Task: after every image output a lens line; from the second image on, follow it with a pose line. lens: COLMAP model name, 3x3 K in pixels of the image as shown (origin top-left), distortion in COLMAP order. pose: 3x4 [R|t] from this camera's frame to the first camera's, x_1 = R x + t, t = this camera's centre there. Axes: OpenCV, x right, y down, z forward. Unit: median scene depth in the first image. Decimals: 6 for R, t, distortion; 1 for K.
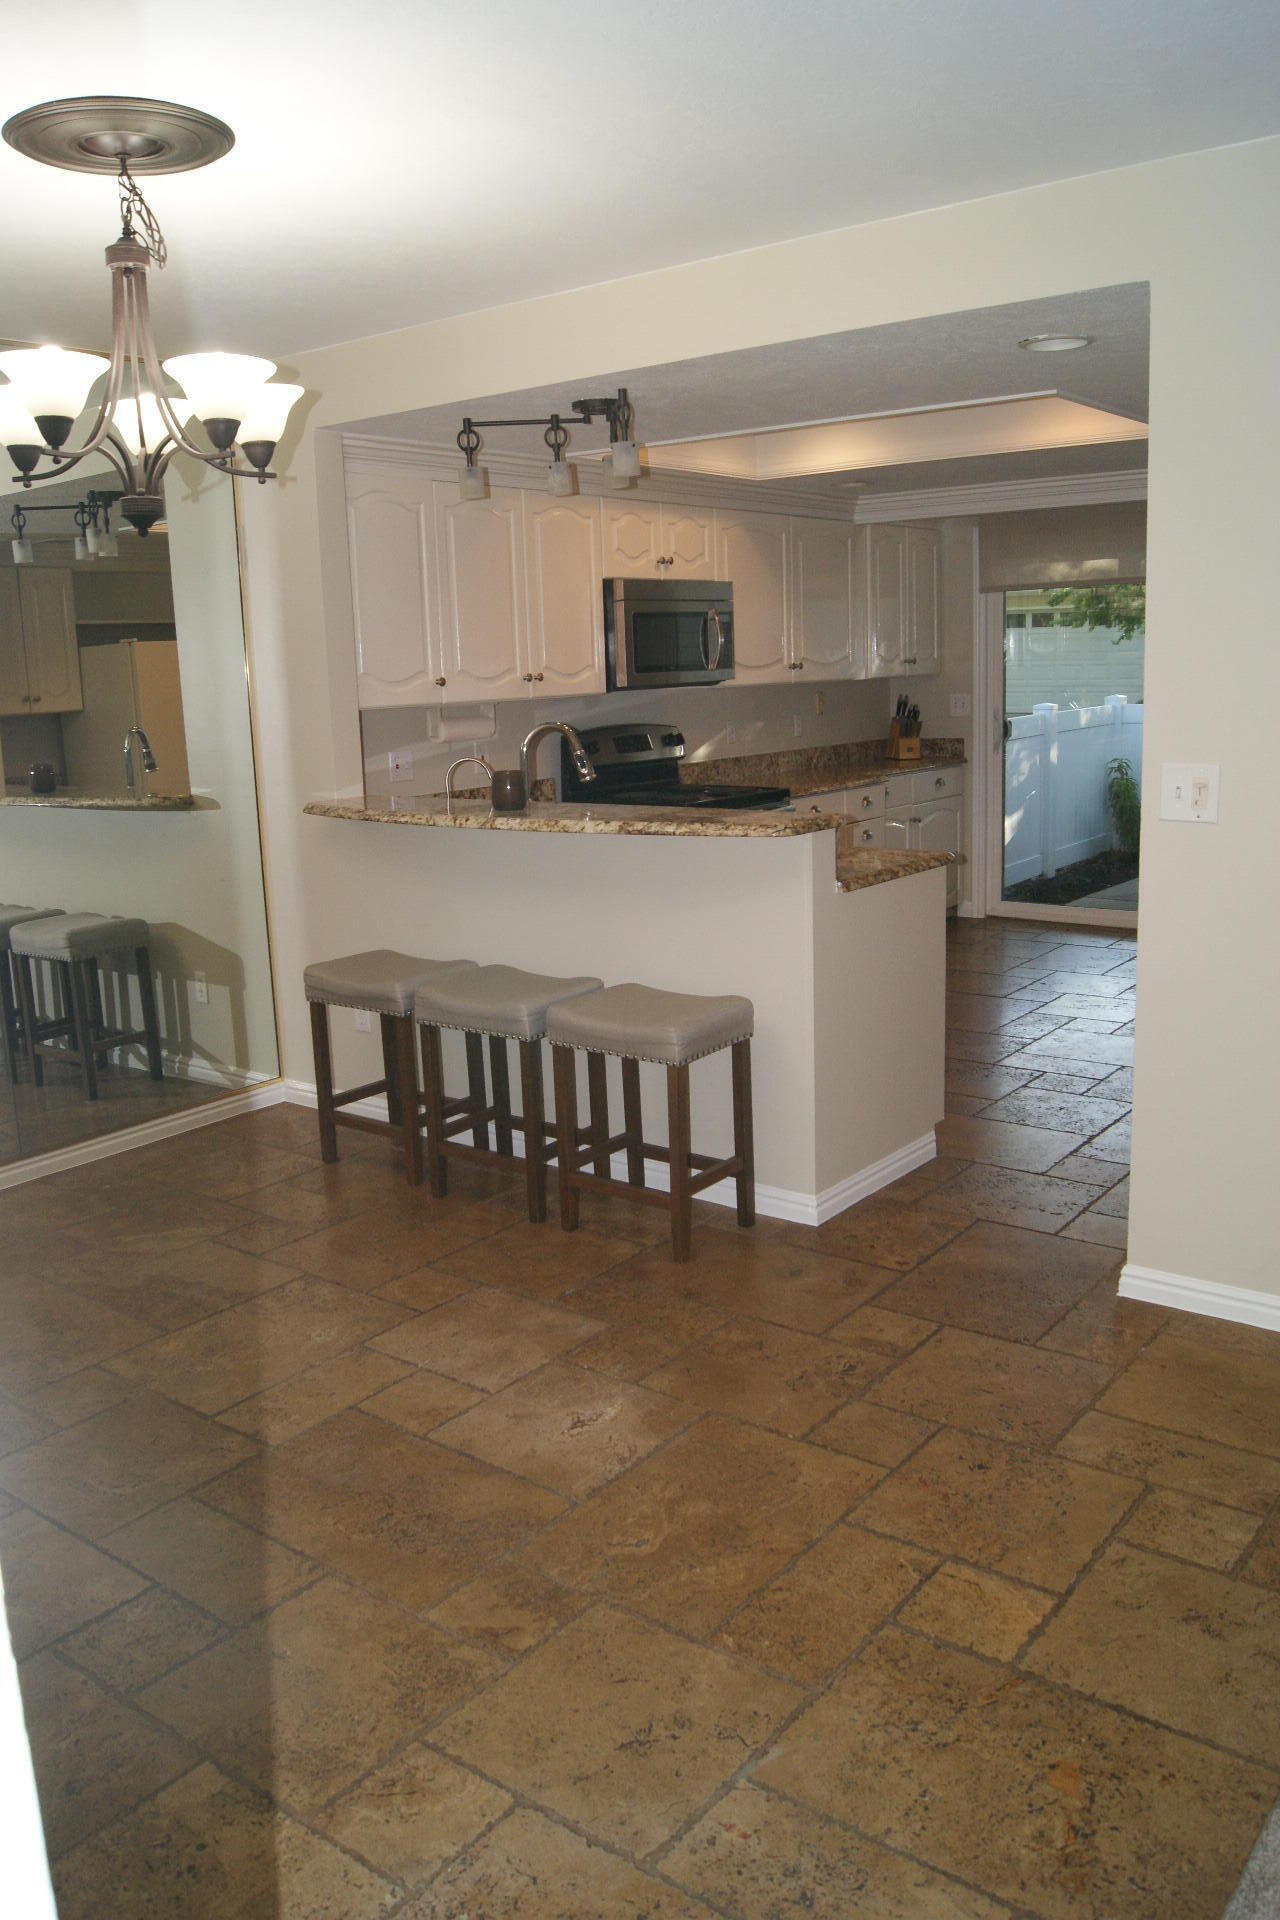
lens RADIAL K [[1491.9, 0, 598.9], [0, 1491.9, 947.8], [0, 0, 1]] dist [-0.086174, 0.018653]
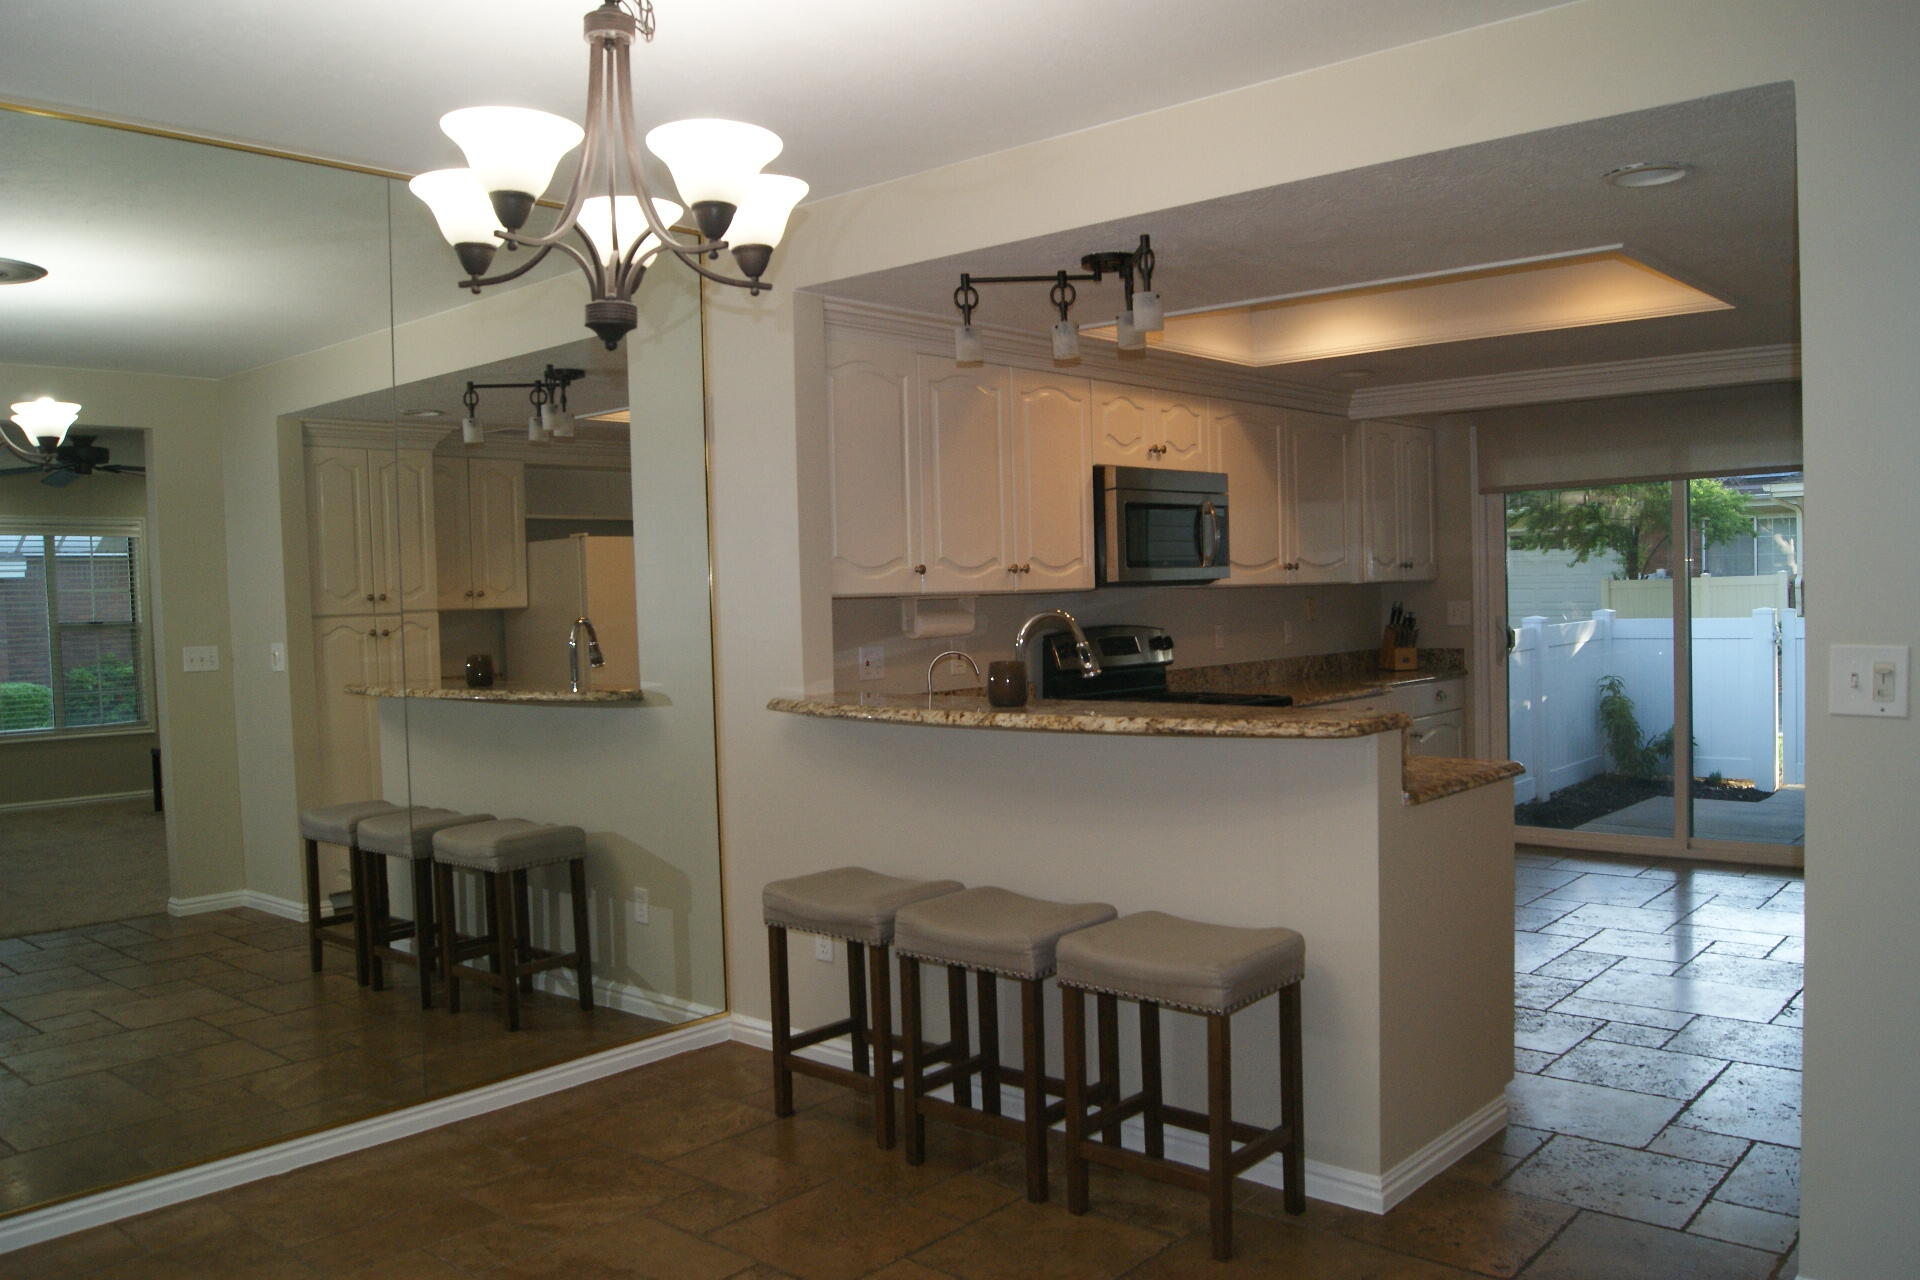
lens RADIAL K [[1491.9, 0, 967.3], [0, 1491.9, 635.4], [0, 0, 1]] dist [-0.086174, 0.018653]
pose [[0.998952, 0.011558, -0.044286, -0.033264], [-0.018385, 0.987429, -0.156991, 0.002472], [0.041915, 0.157641, 0.986607, 0.099640]]
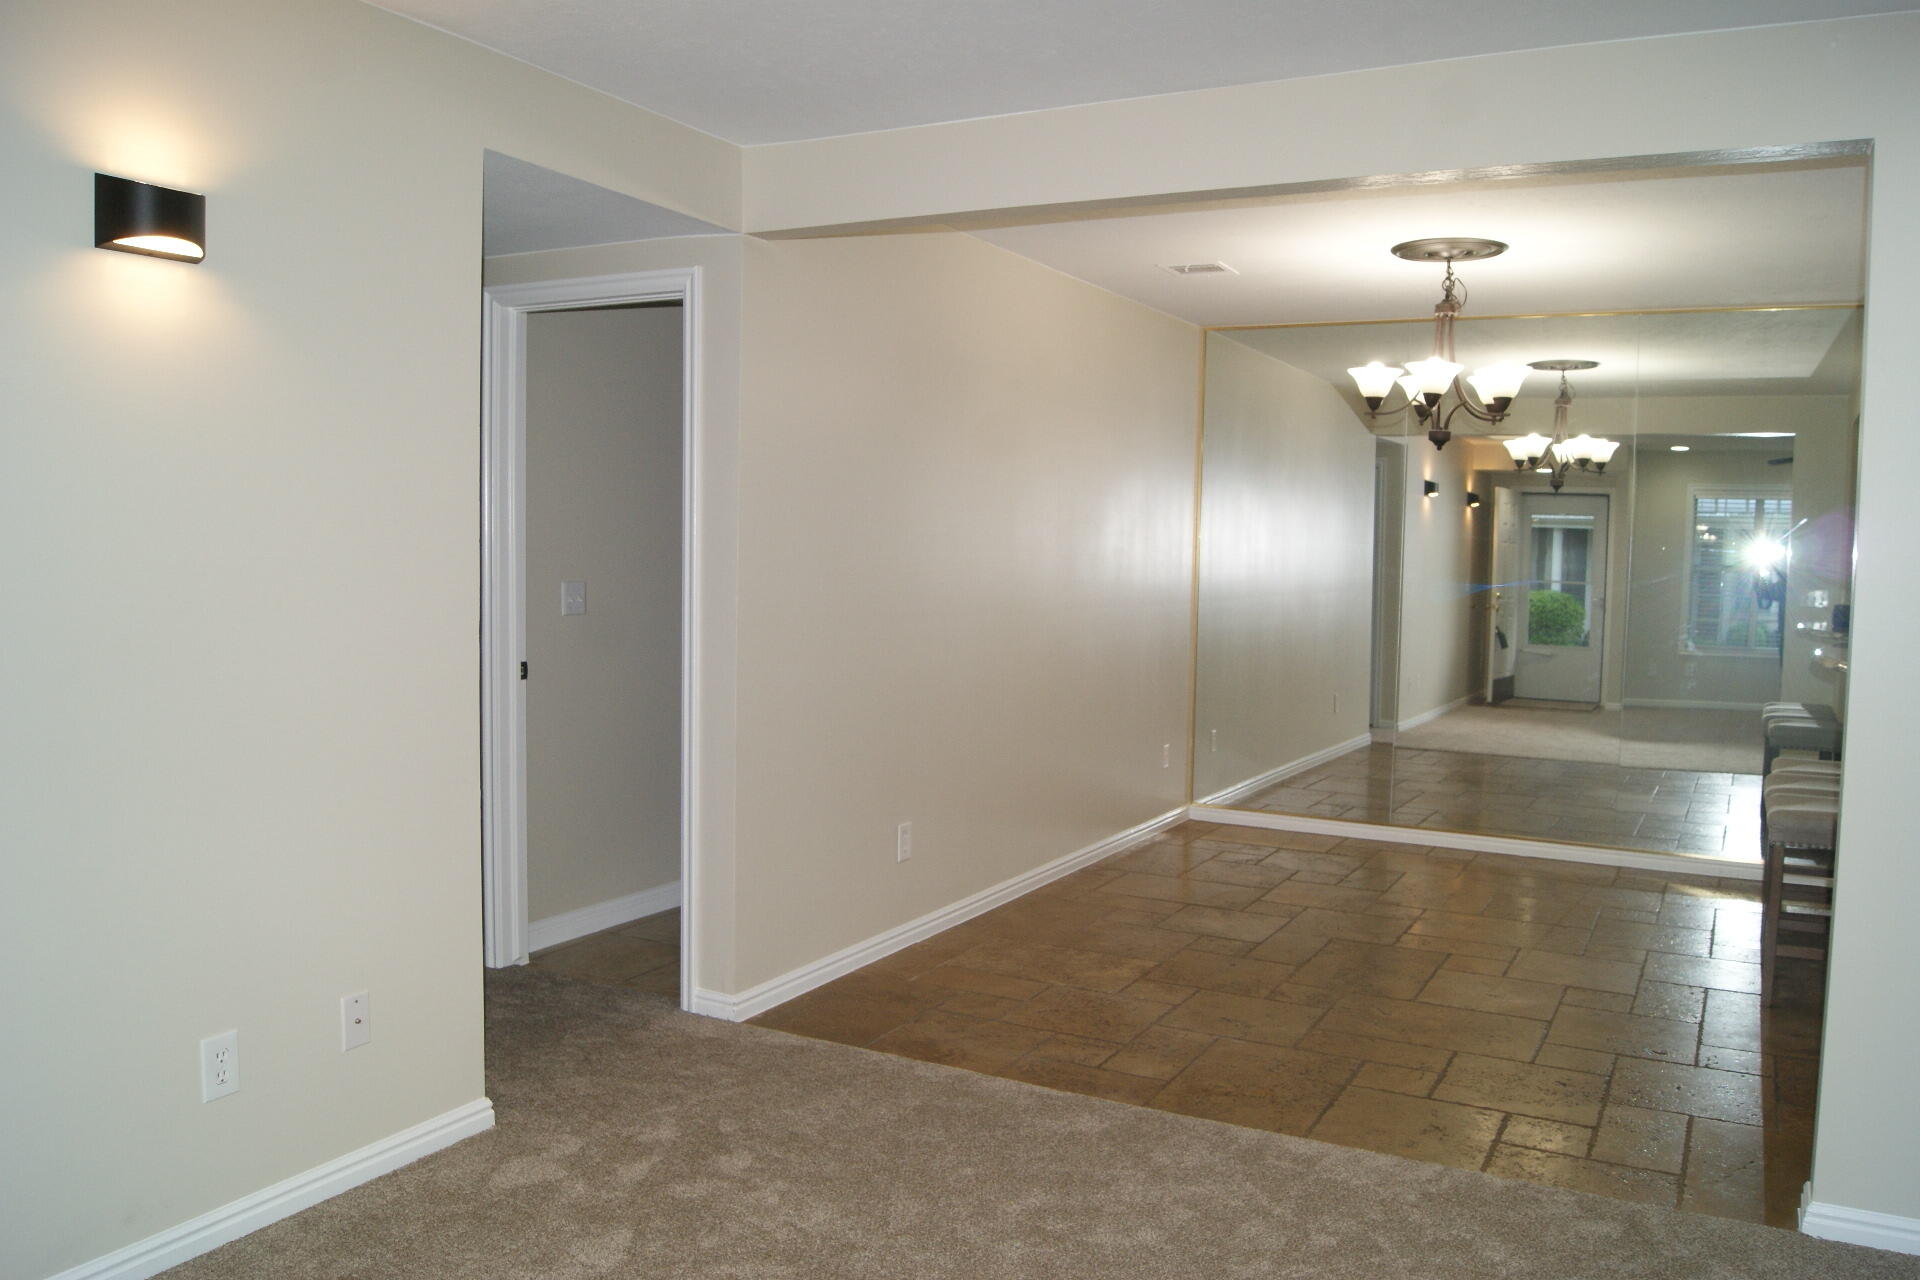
lens RADIAL K [[1491.9, 0, 967.3], [0, 1491.9, 635.4], [0, 0, 1]] dist [-0.086174, 0.018653]
pose [[0.176288, 0.102904, -0.978945, 0.683337], [-0.207790, 0.976000, 0.065176, -0.019884], [0.962157, 0.191925, 0.193439, 0.039751]]
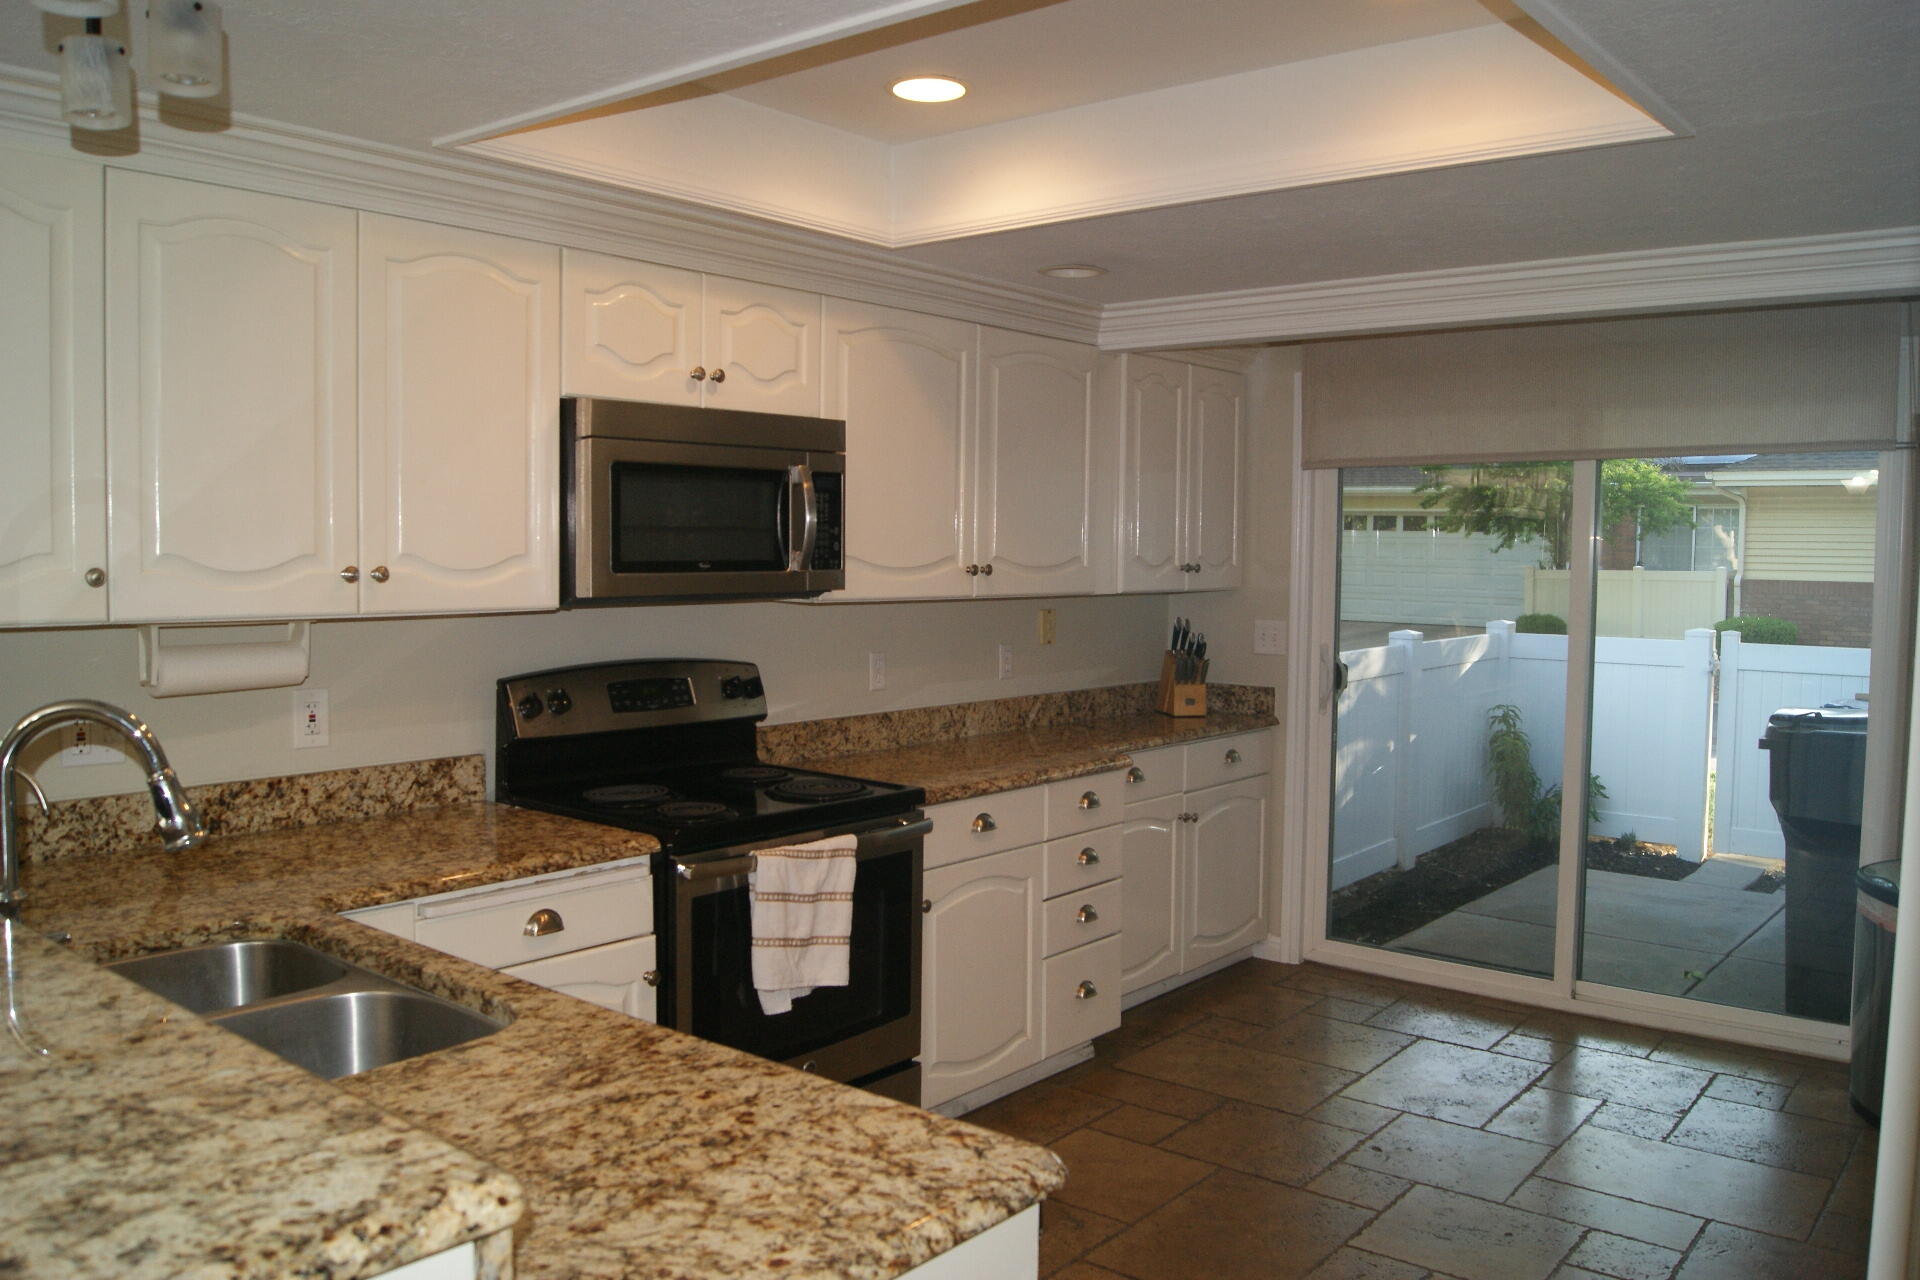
lens RADIAL K [[1494.5, 0, 960.0], [0, 1494.5, 640.0], [0, 0, 1]] dist [-0.079038, 0.001152]
pose [[0.998813, 0.047828, -0.009204, 0.157569], [-0.048609, 0.990739, -0.126780, -0.100830], [0.003055, 0.127077, 0.991888, 0.482255]]
